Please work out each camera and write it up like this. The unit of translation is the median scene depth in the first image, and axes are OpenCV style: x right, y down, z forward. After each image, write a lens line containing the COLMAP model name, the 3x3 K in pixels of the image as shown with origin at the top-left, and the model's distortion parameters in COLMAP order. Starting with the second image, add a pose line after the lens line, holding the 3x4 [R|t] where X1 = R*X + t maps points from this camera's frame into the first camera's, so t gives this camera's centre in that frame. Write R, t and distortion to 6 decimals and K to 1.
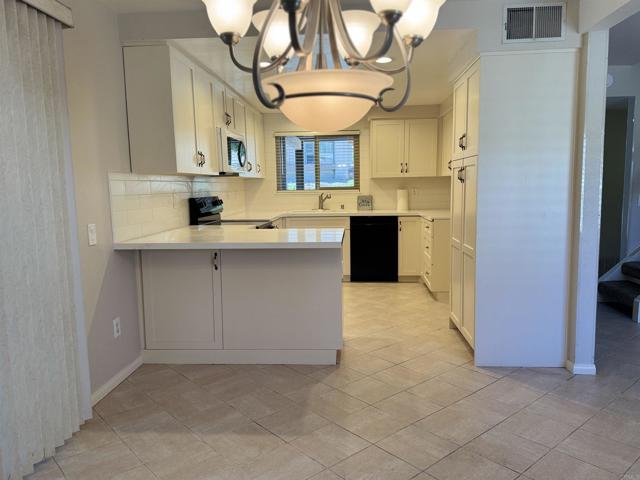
lens RADIAL K [[471.6, 0, 318.5], [0, 471.6, 246.7], [0, 0, 1]] dist [0.122531, -0.116780]
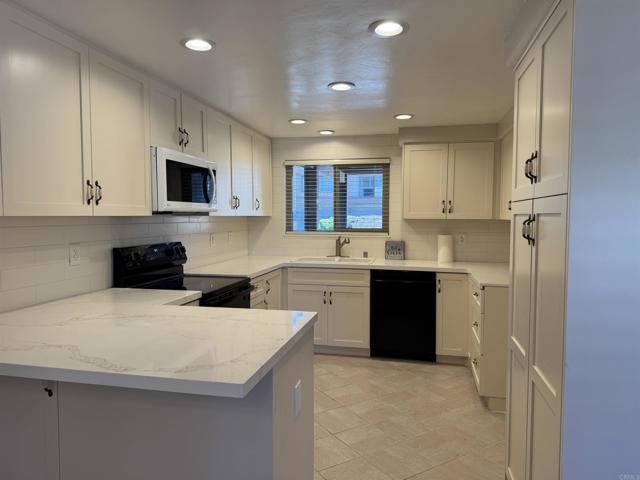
lens RADIAL K [[445.2, 0, 320.0], [0, 445.2, 240.0], [0, 0, 1]] dist [0.074831, -0.001897]
pose [[0.989776, 0.027564, -0.139941, 0.084477], [-0.038054, 0.996617, -0.072845, -0.056037], [0.137460, 0.077426, 0.987477, 0.285939]]
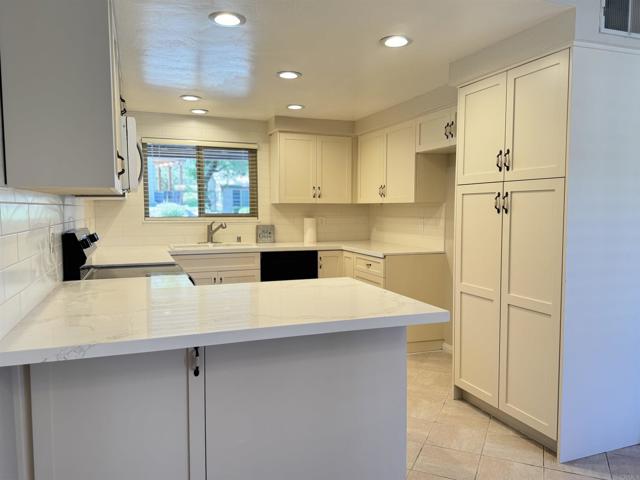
lens RADIAL K [[471.6, 0, 318.5], [0, 471.6, 246.7], [0, 0, 1]] dist [0.122531, -0.116780]
pose [[0.905335, -0.019895, 0.424232, -0.173725], [0.042177, 0.998176, -0.043195, -0.035376], [-0.422598, 0.056999, 0.904523, 0.258200]]
